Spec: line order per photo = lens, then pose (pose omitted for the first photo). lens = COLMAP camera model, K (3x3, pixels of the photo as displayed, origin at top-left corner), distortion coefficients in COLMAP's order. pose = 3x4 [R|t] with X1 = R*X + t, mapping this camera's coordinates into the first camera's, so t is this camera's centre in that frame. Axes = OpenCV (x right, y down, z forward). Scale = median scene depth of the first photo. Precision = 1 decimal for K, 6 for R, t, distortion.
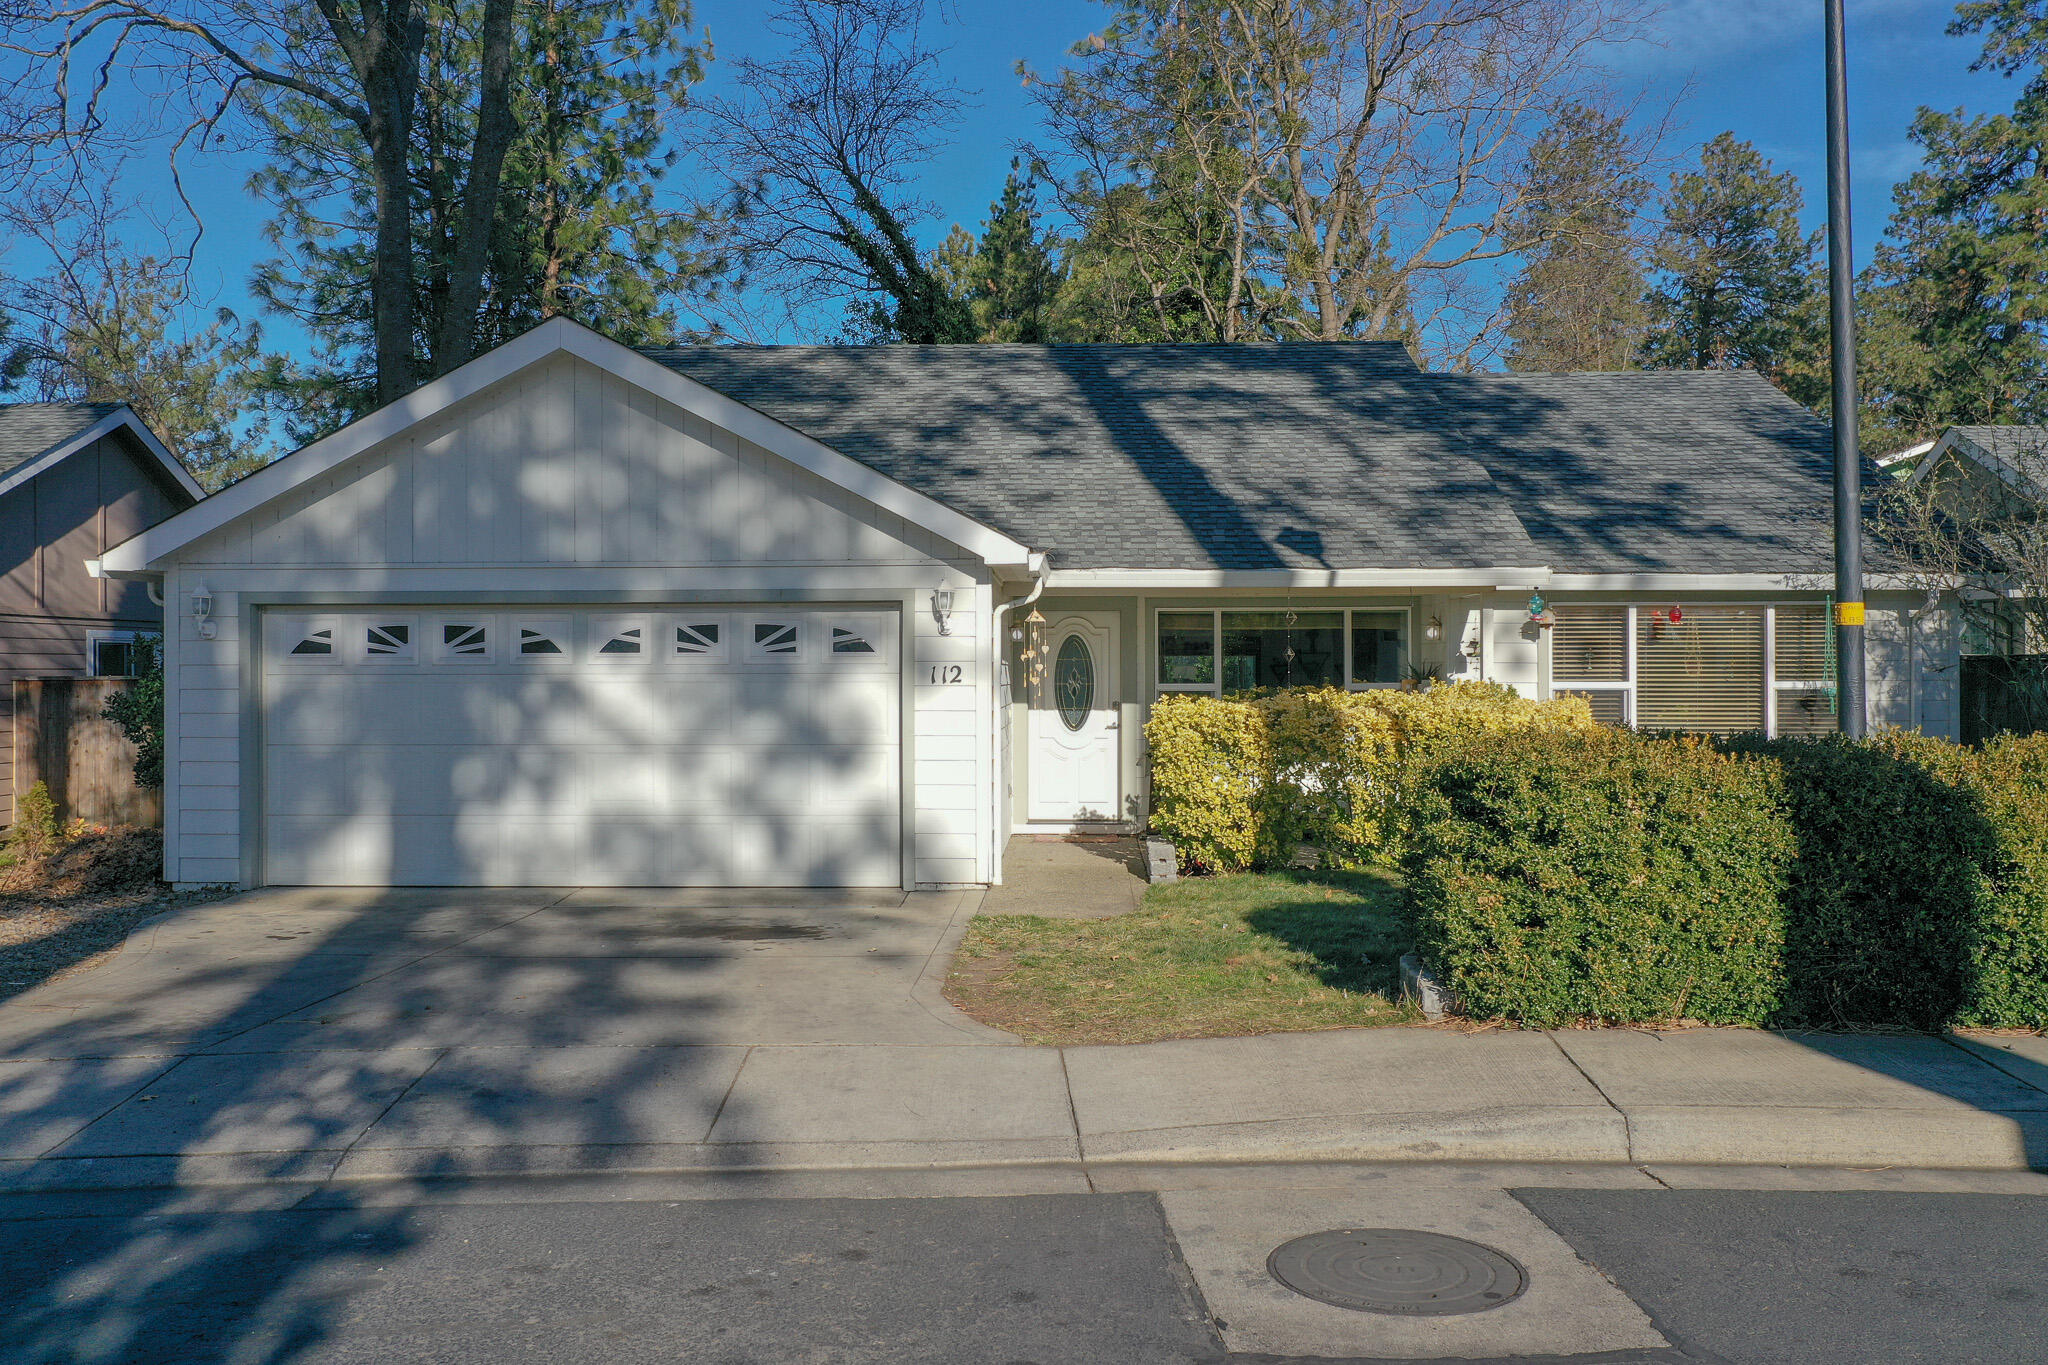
lens RADIAL K [[1633.0, 0, 1021.9], [0, 1633.0, 688.1], [0, 0, 1]] dist [-0.013430, -0.001590]
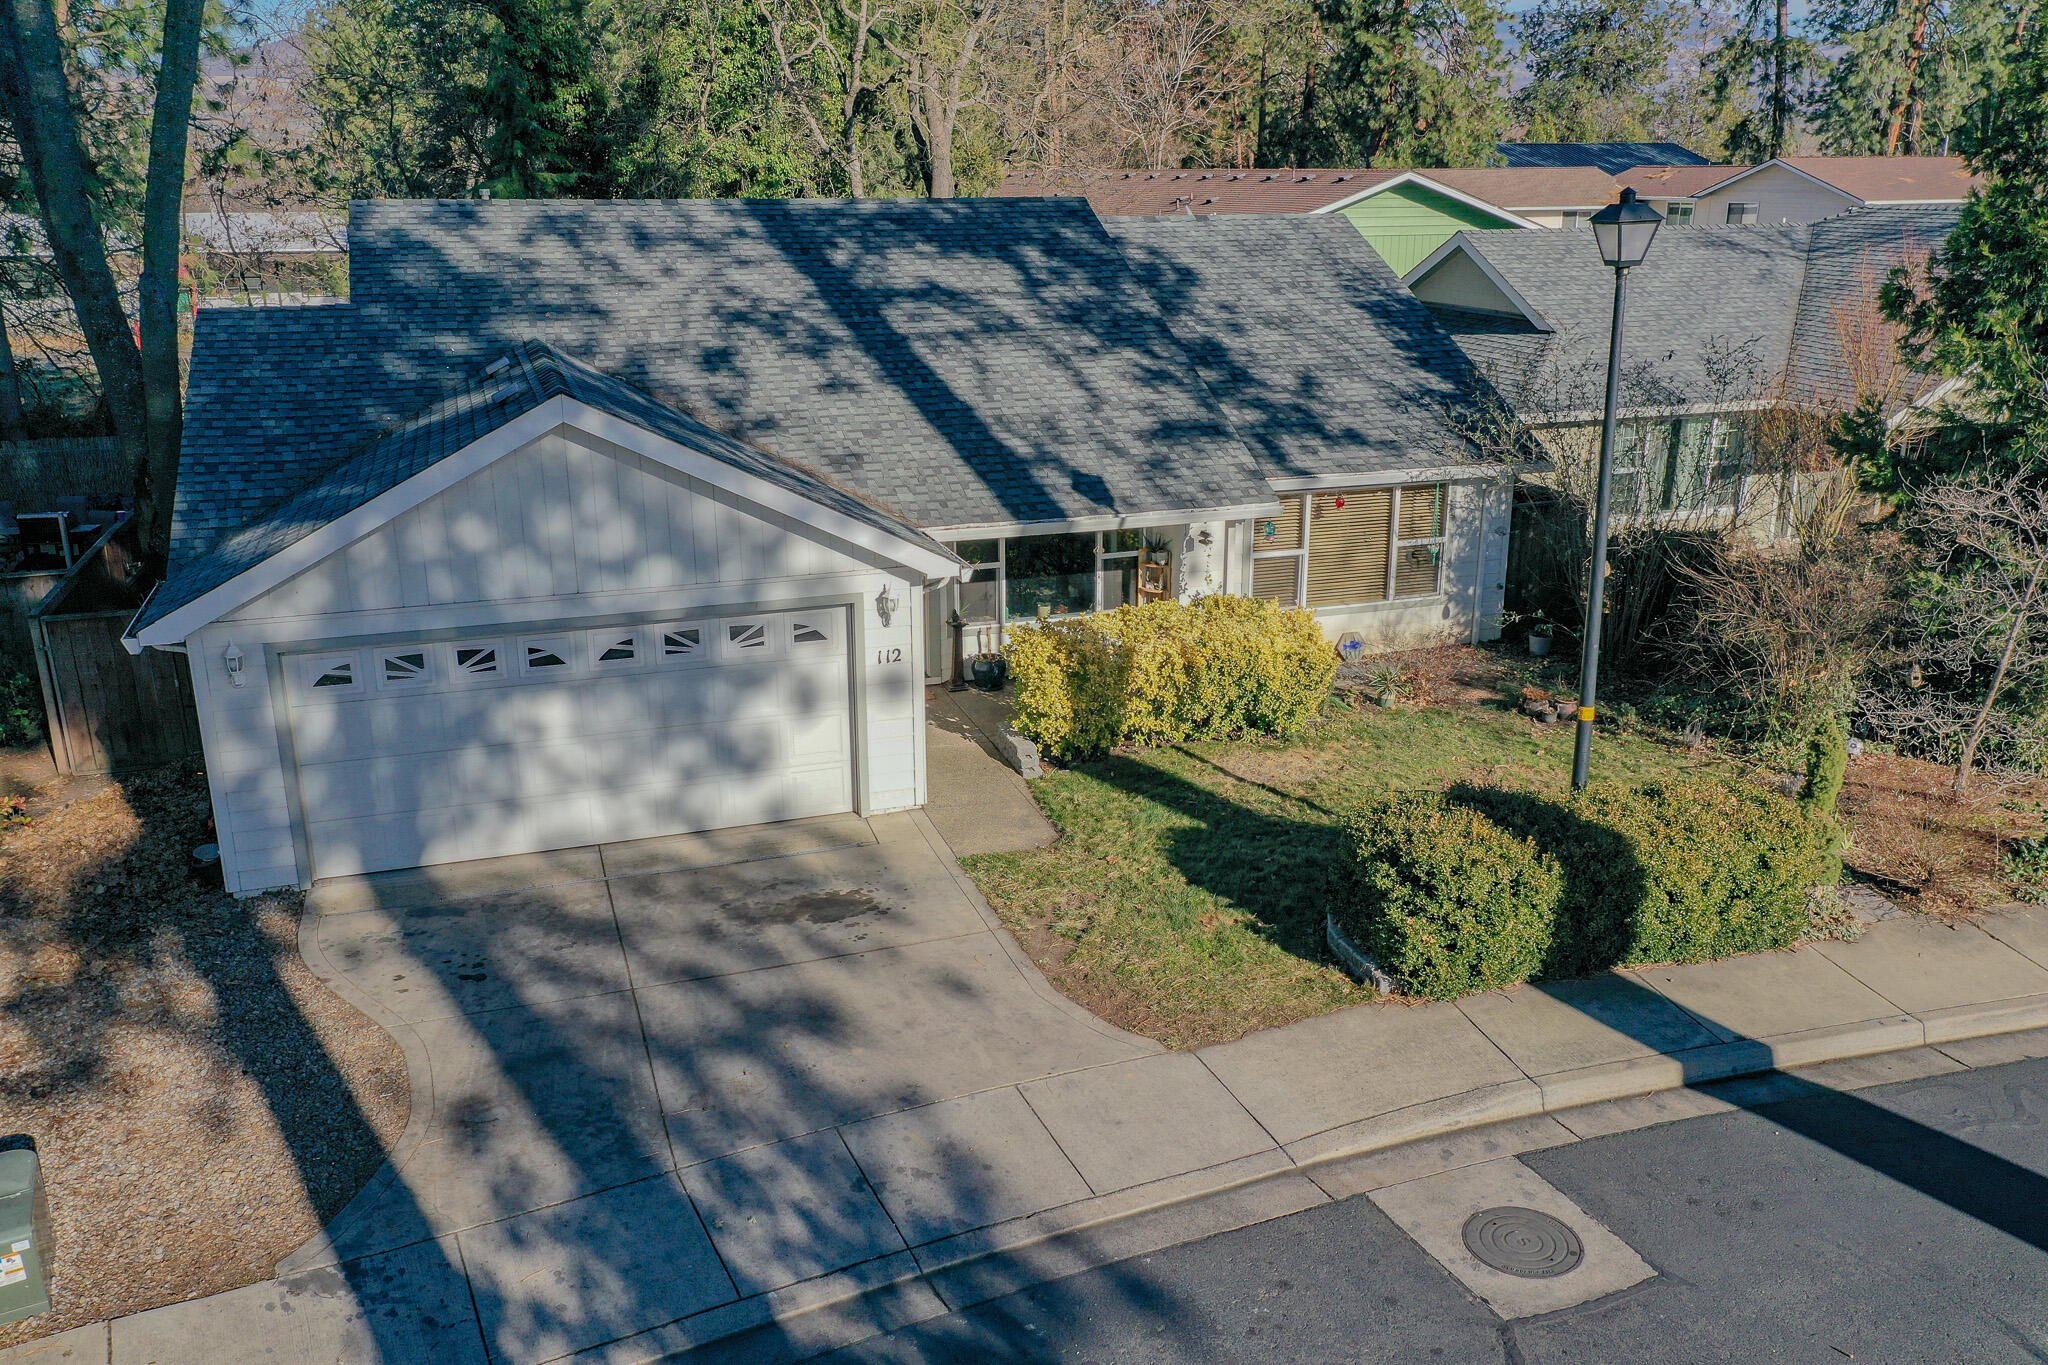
lens RADIAL K [[1633.0, 0, 1023.7], [0, 1633.0, 682.0], [0, 0, 1]] dist [-0.013430, -0.001590]
pose [[0.932630, -0.108343, 0.344185, -0.388591], [0.000554, 0.954288, 0.298890, -0.369349], [-0.360834, -0.278563, 0.890057, -0.178979]]
